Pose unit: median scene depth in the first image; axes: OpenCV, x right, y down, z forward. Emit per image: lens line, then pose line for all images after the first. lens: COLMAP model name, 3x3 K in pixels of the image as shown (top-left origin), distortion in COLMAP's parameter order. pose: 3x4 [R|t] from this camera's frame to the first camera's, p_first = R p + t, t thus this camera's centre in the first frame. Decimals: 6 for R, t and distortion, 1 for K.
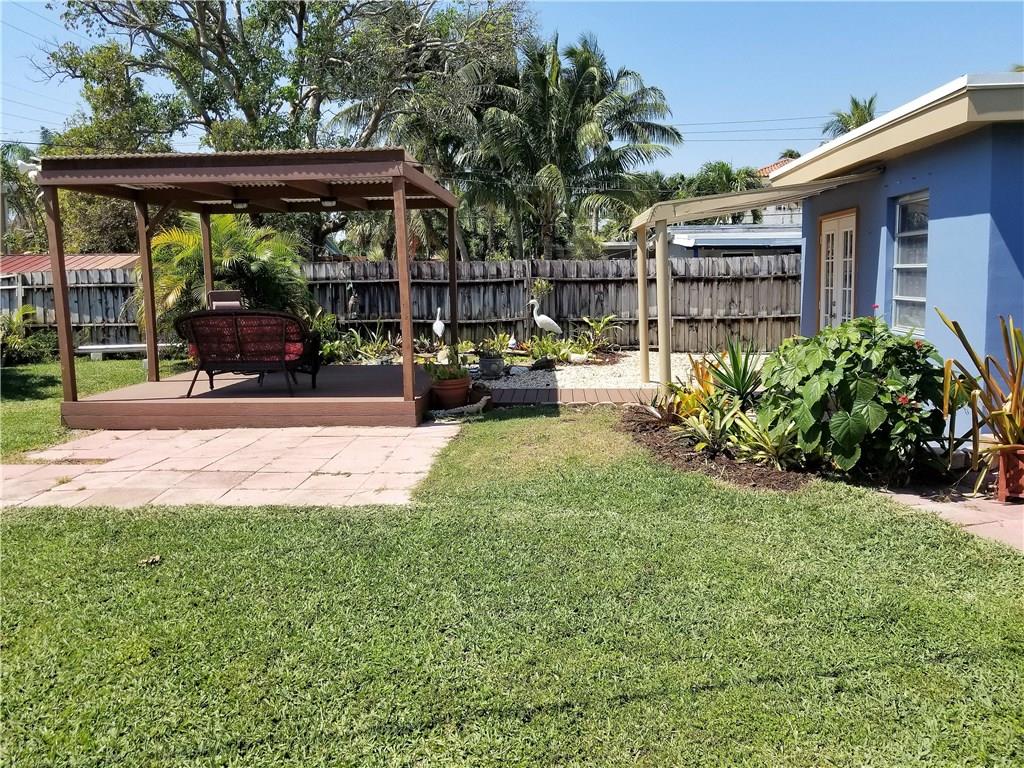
lens RADIAL K [[792.8, 0, 512.0], [0, 792.8, 384.0], [0, 0, 1]] dist [-0.002954, 0.001164]
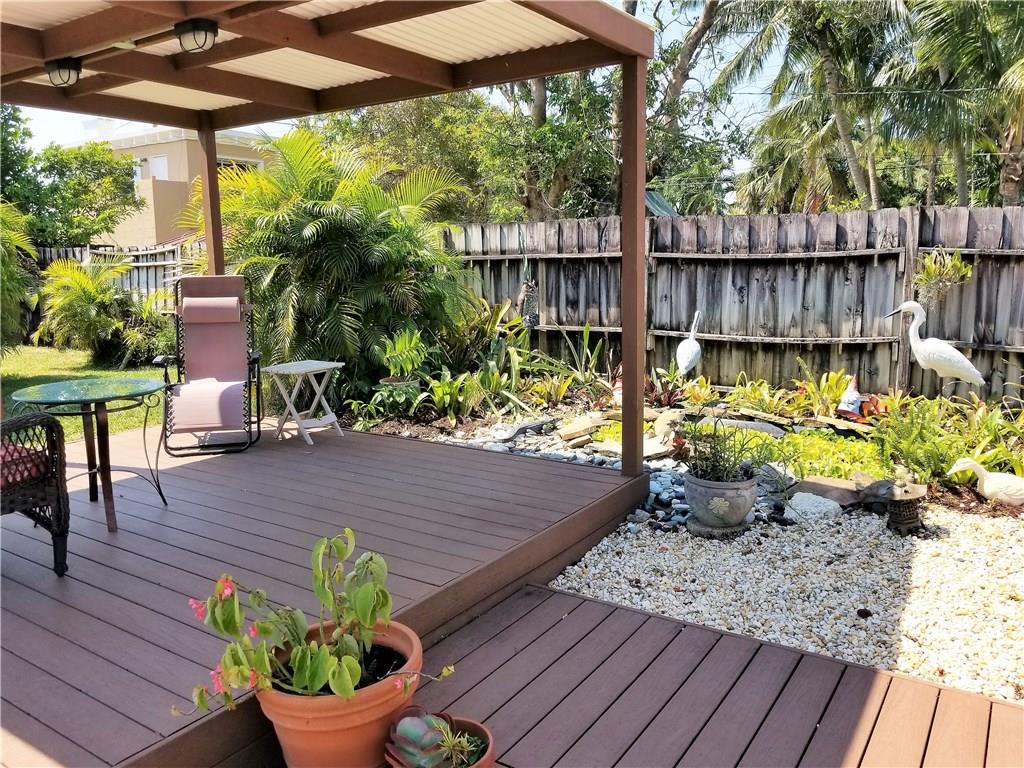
lens RADIAL K [[792.8, 0, 512.0], [0, 792.8, 384.0], [0, 0, 1]] dist [-0.002954, 0.001164]
pose [[0.864185, 0.082360, -0.496388, 0.053320], [-0.064401, 0.996504, 0.053220, -0.067696], [0.499036, -0.014024, 0.866468, 0.503153]]
